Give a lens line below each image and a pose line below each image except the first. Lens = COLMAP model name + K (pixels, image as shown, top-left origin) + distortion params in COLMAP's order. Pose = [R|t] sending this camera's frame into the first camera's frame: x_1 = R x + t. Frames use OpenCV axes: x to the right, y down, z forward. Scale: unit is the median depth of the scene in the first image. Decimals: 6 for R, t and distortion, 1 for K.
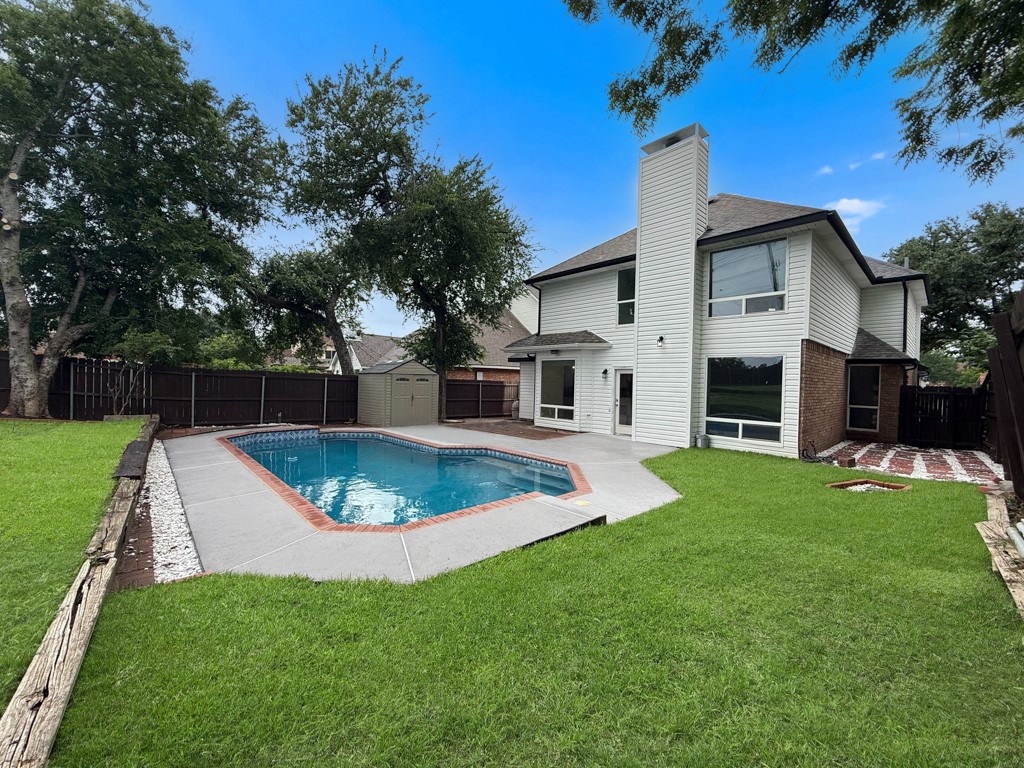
lens RADIAL K [[407.9, 0, 513.8], [0, 407.9, 387.0], [0, 0, 1]] dist [0.000279, -0.000053]
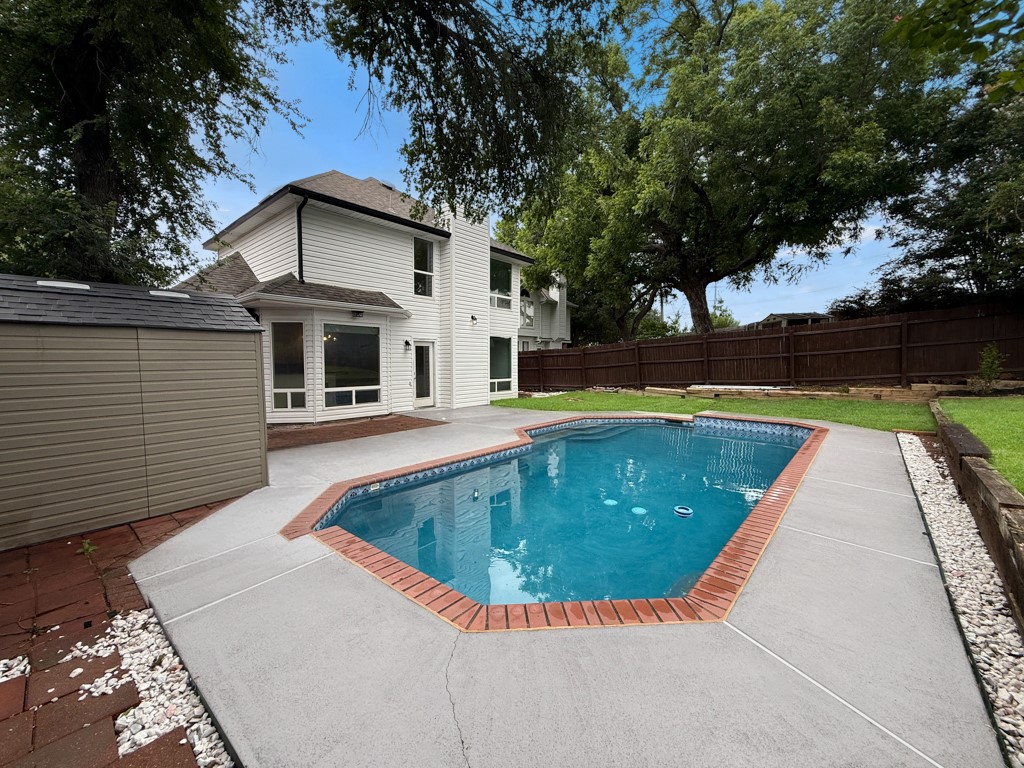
lens RADIAL K [[407.9, 0, 514.4], [0, 407.9, 382.2], [0, 0, 1]] dist [0.000279, -0.000053]
pose [[-0.114833, -0.080719, 0.990100, -0.726841], [0.008529, 0.996576, 0.082236, -0.023787], [-0.993348, 0.017888, -0.113752, 0.875955]]
